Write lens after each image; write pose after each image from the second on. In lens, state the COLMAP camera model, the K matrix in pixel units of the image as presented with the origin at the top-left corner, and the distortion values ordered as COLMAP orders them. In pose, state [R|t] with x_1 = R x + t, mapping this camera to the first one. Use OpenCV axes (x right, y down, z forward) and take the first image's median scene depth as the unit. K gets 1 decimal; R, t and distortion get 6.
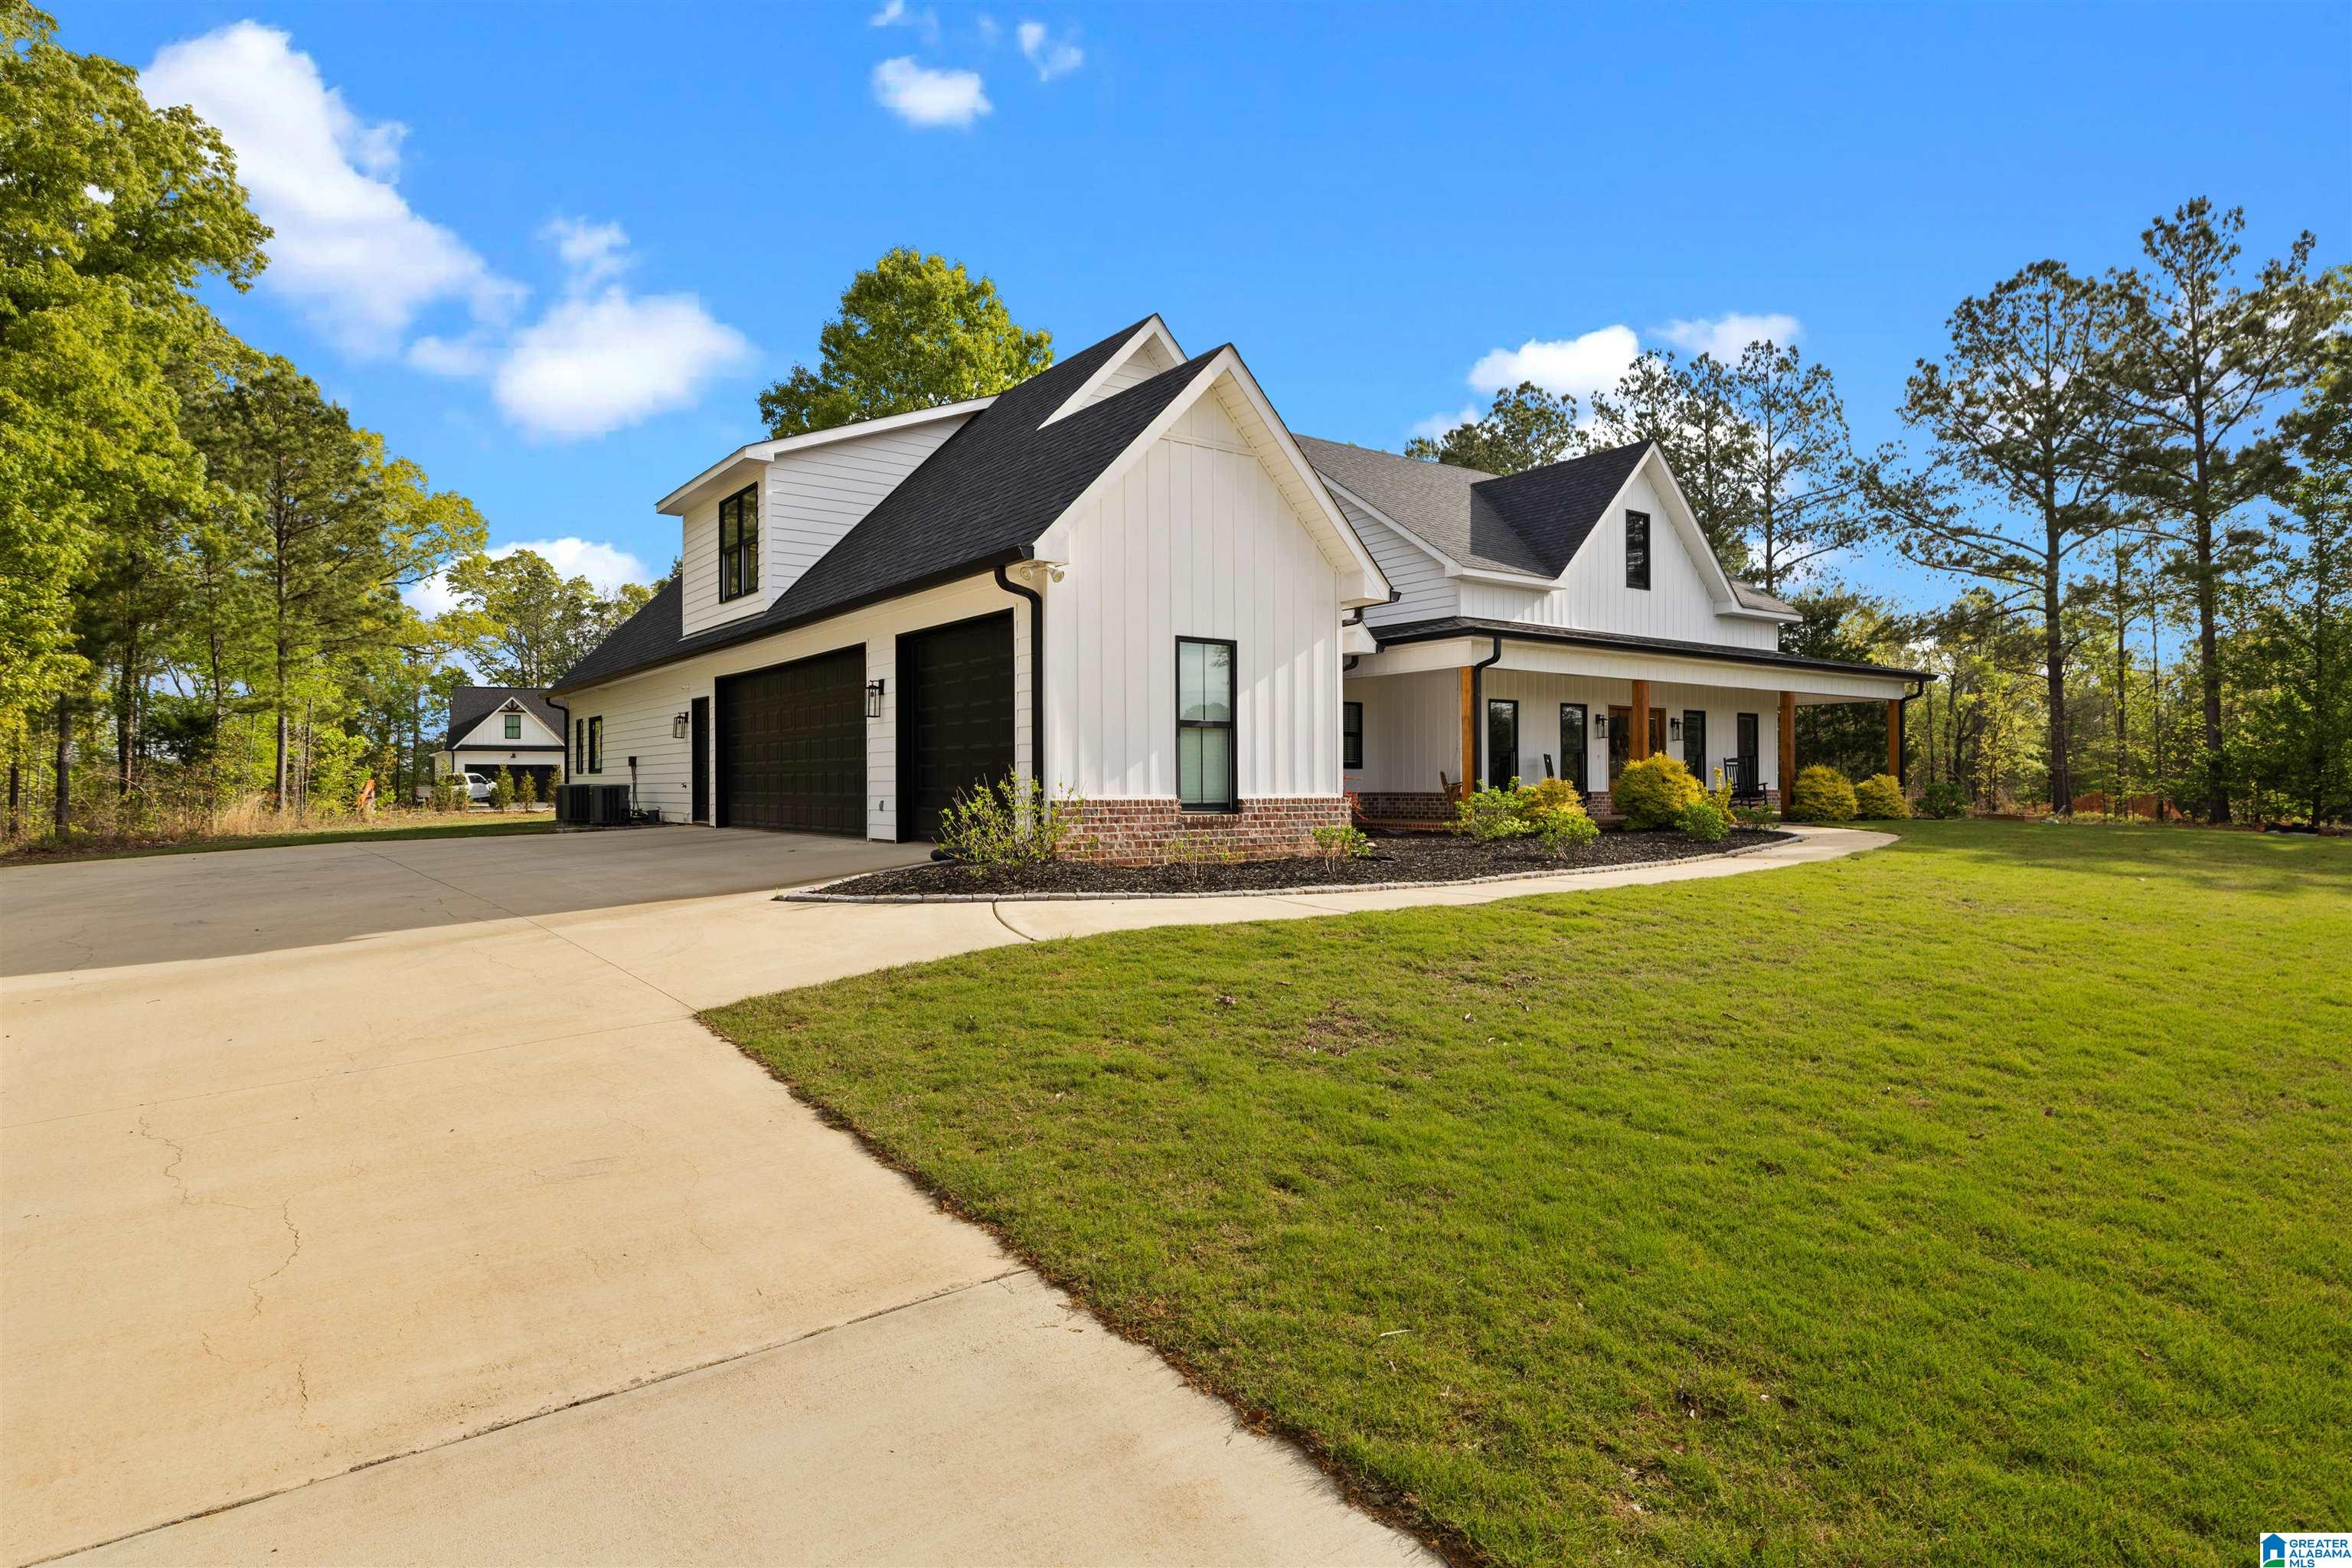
lens RADIAL K [[1278.6, 0, 1181.9], [0, 1278.6, 786.6], [0, 0, 1]] dist [0.025533, 0.000343]
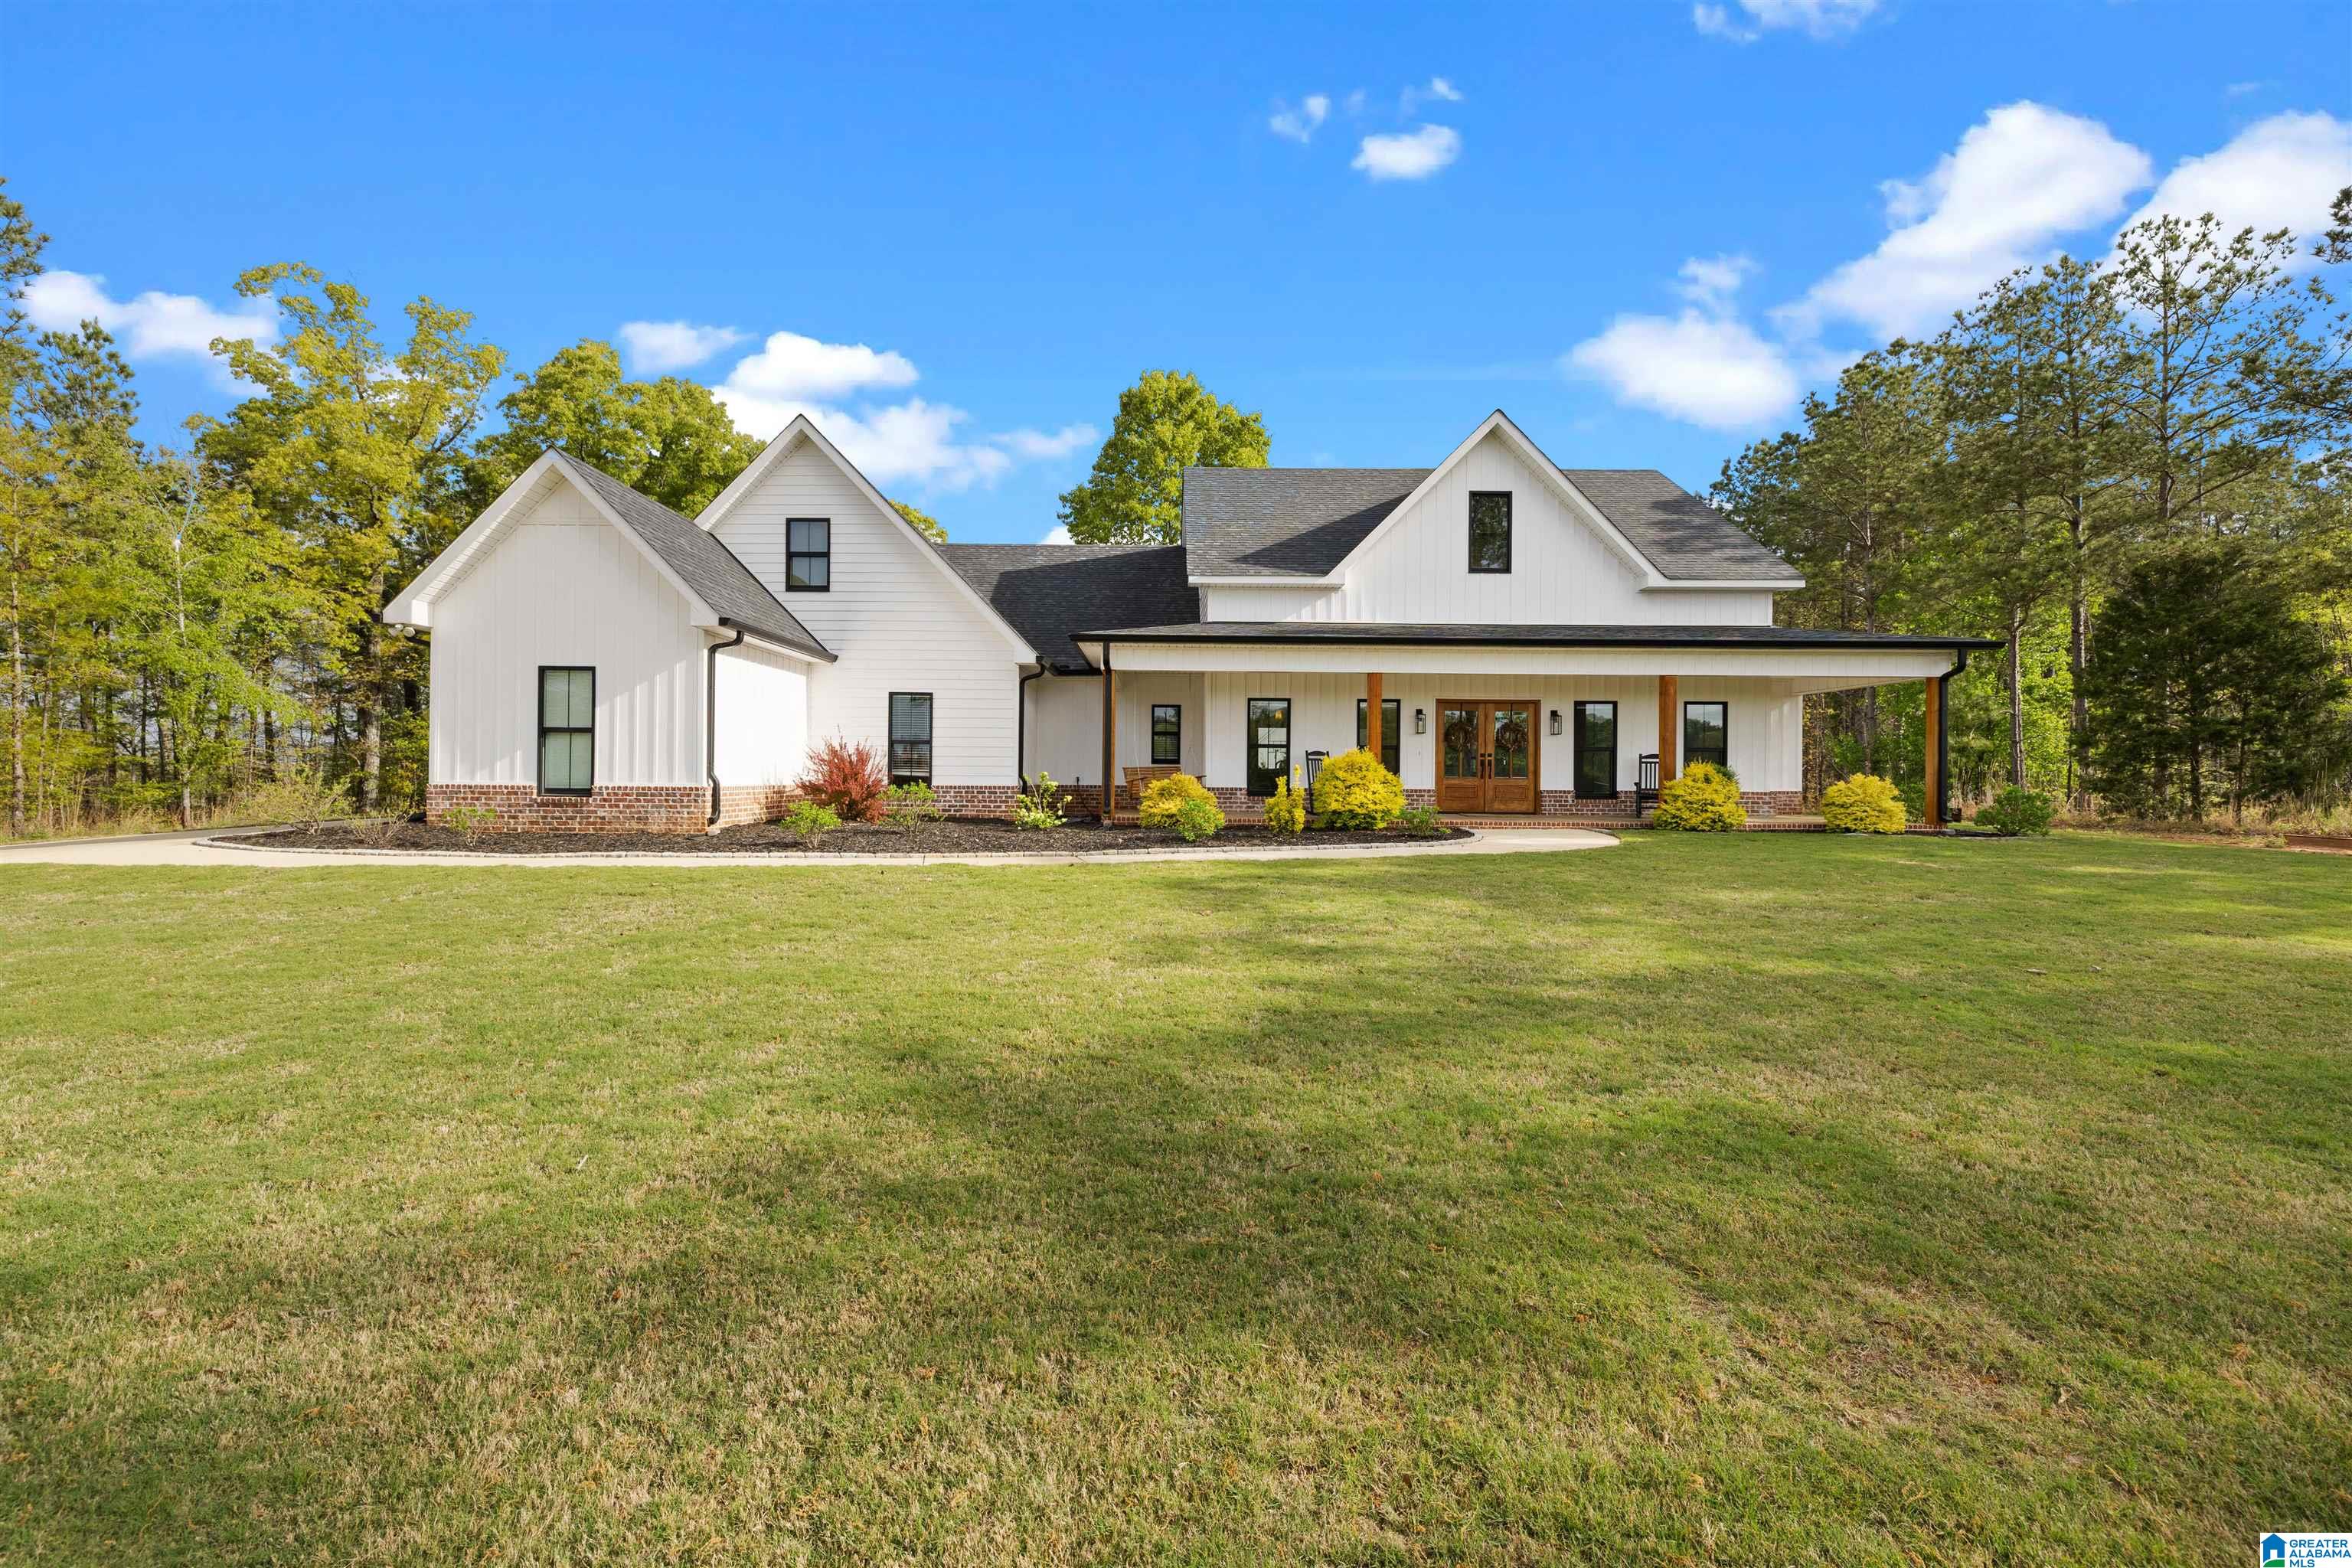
lens RADIAL K [[950.3, 0, 1161.9], [0, 950.3, 775.4], [0, 0, 1]] dist [0.004460, 0.000208]
pose [[0.796450, 0.017413, -0.604454, 1.075176], [-0.012765, 0.999847, 0.011984, -0.019888], [0.604570, -0.001829, 0.796550, 0.548495]]
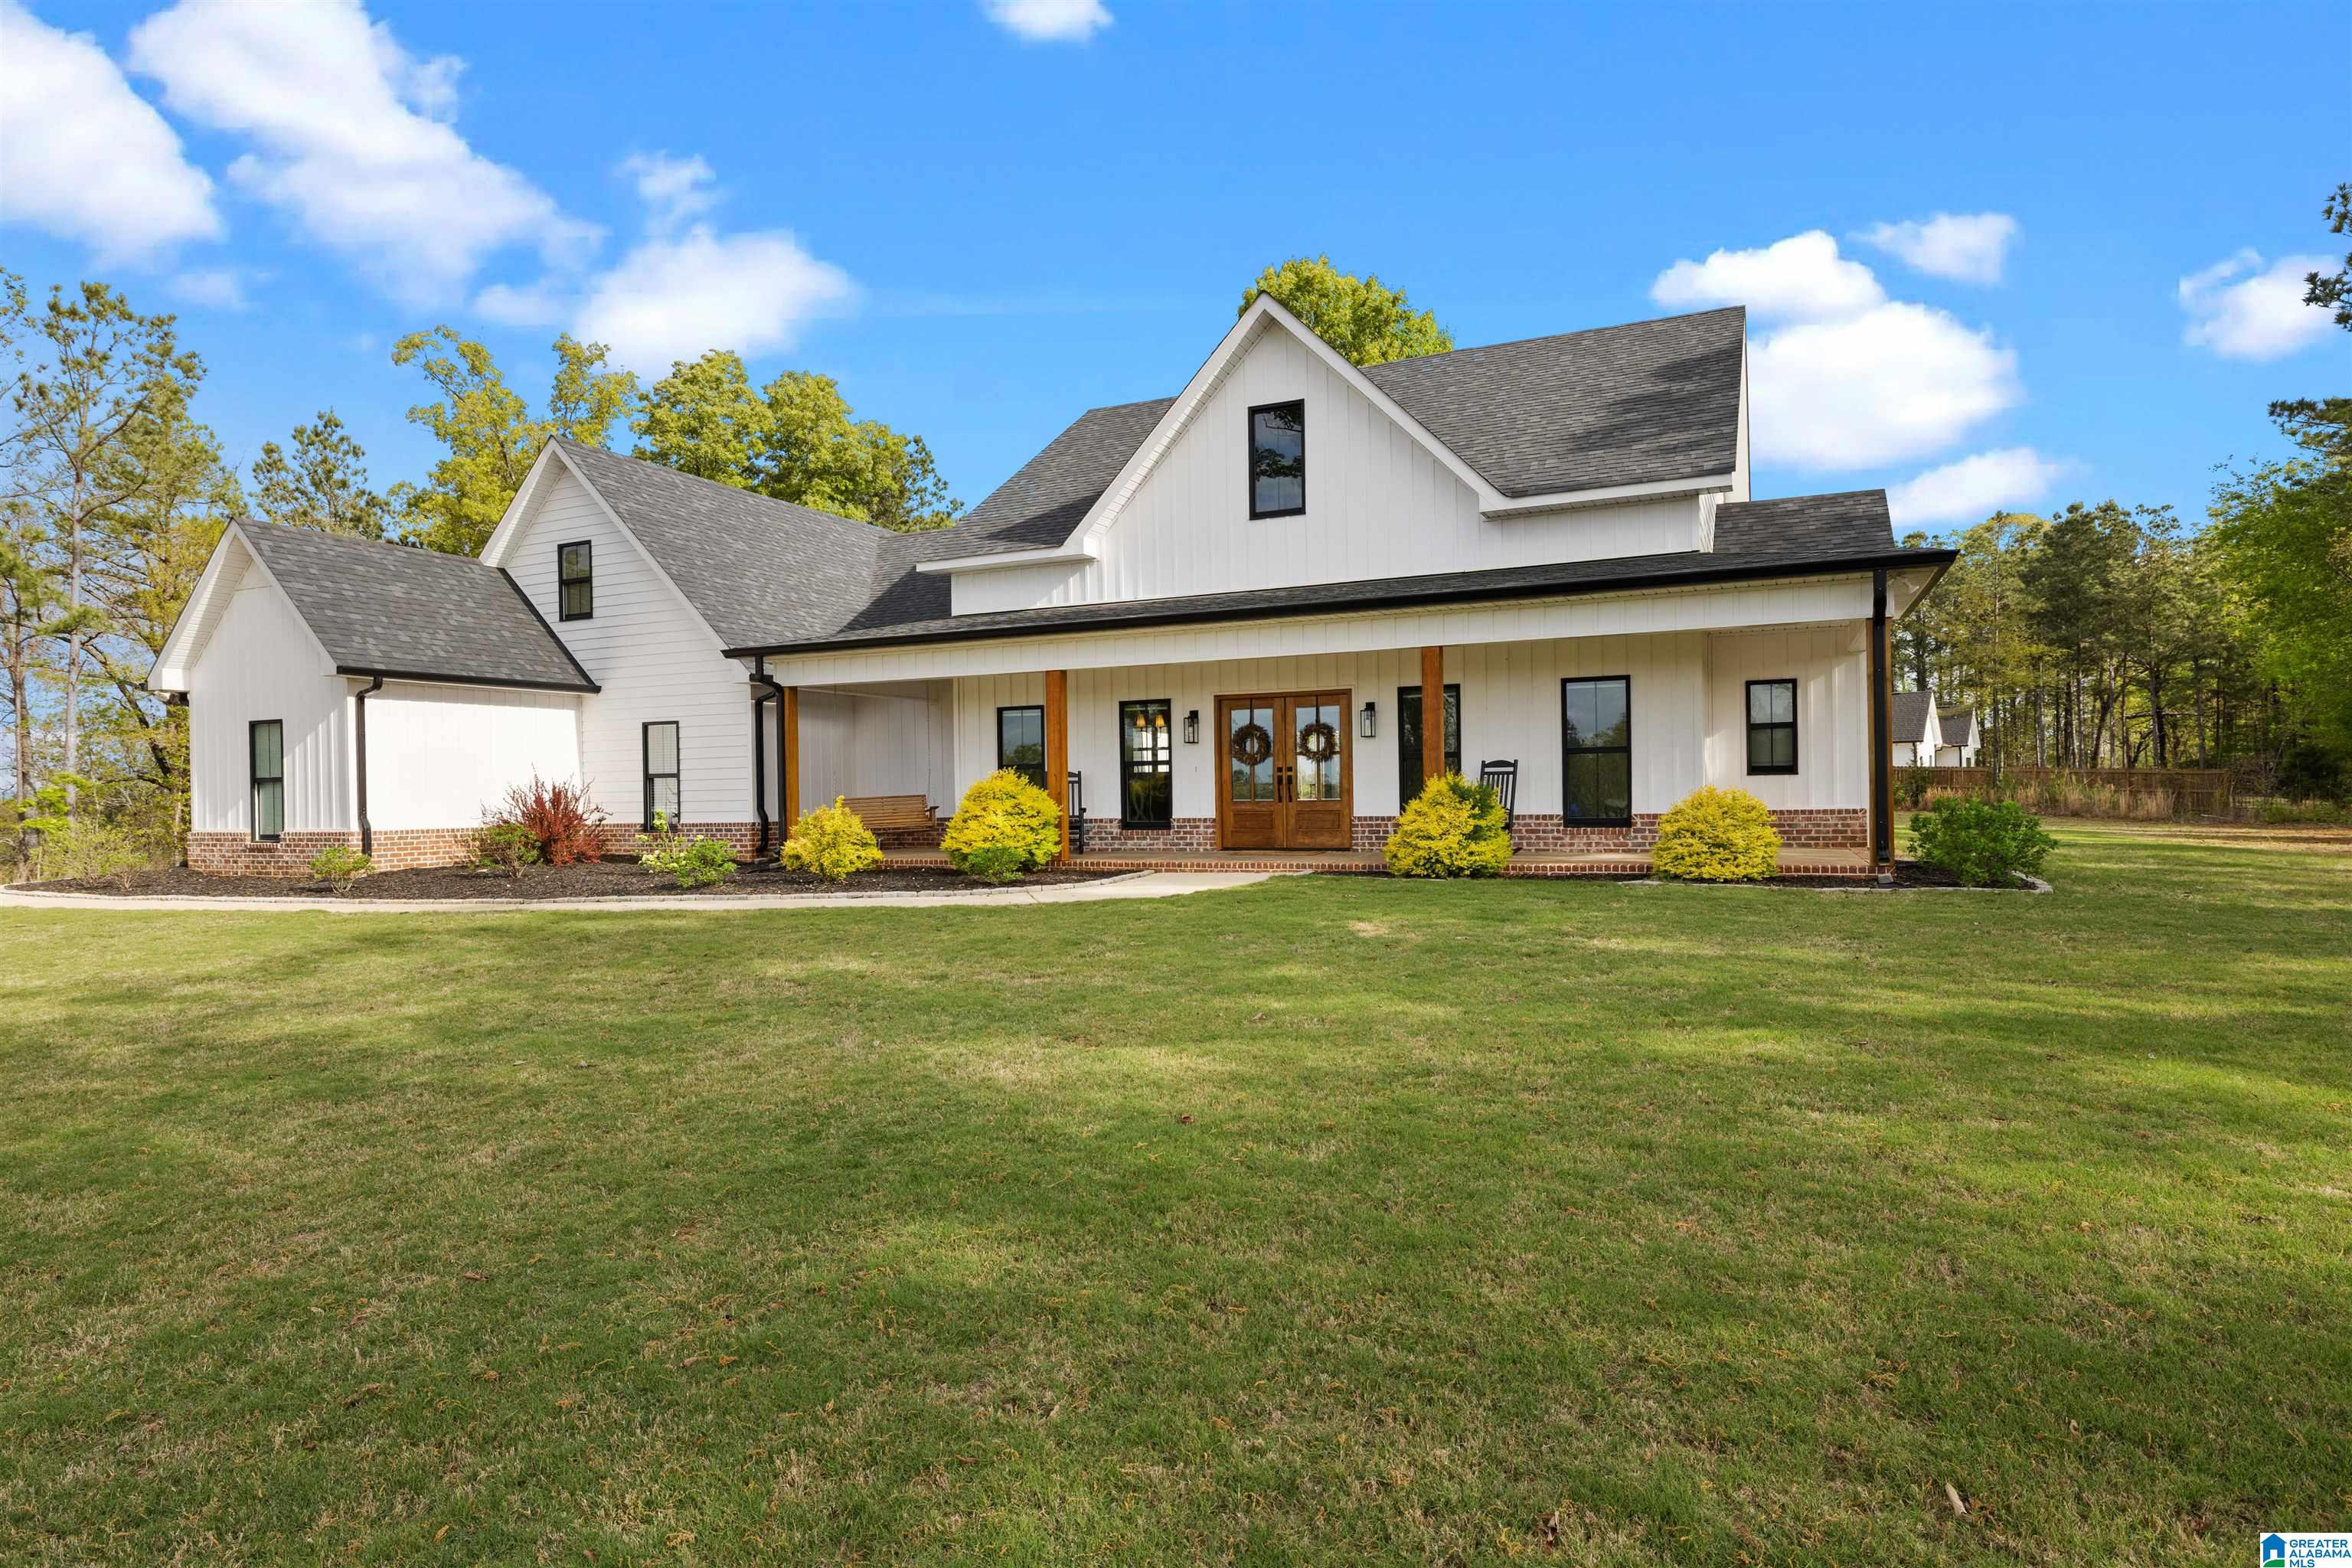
lens RADIAL K [[1278.6, 0, 1173.3], [0, 1278.6, 780.9], [0, 0, 1]] dist [0.025533, 0.000343]
pose [[0.468268, -0.005803, -0.883567, 1.694070], [0.018919, 0.999815, 0.003460, -0.032067], [0.883384, -0.018336, 0.468292, 1.156089]]
